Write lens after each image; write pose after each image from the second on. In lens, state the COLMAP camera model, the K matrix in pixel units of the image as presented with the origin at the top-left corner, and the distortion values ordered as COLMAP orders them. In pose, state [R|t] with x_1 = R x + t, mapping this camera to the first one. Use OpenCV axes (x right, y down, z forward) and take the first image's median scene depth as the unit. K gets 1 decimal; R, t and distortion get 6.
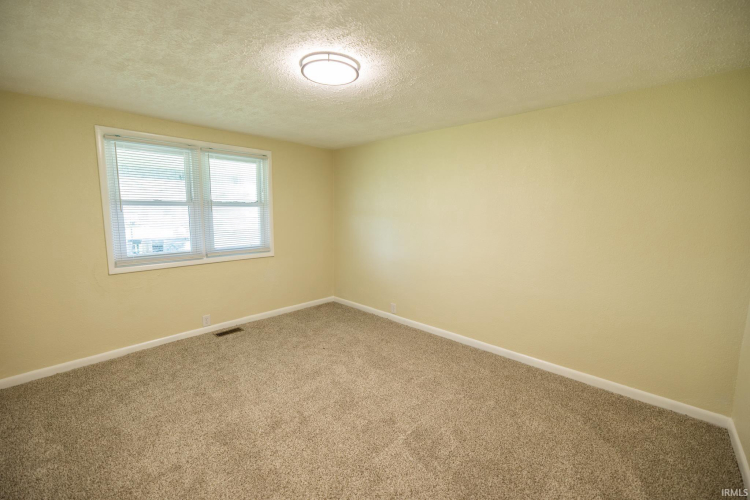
lens RADIAL K [[313.9, 0, 375.0], [0, 313.9, 250.0], [0, 0, 1]] dist [0.000656, -0.000472]
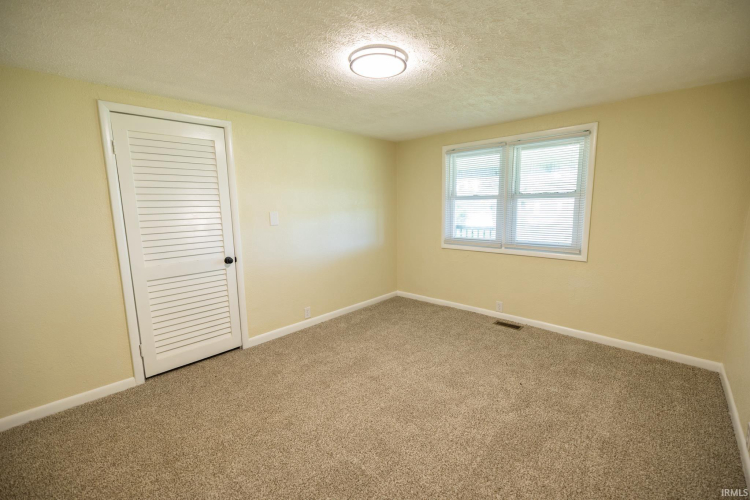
lens RADIAL K [[313.7, 0, 374.9], [0, 313.7, 248.1], [0, 0, 1]] dist [0.004312, -0.000760]
pose [[0.007839, 0.132875, -0.991102, 0.515932], [-0.115738, 0.984592, 0.131086, -0.065154], [0.993249, 0.113681, 0.023097, 0.565258]]
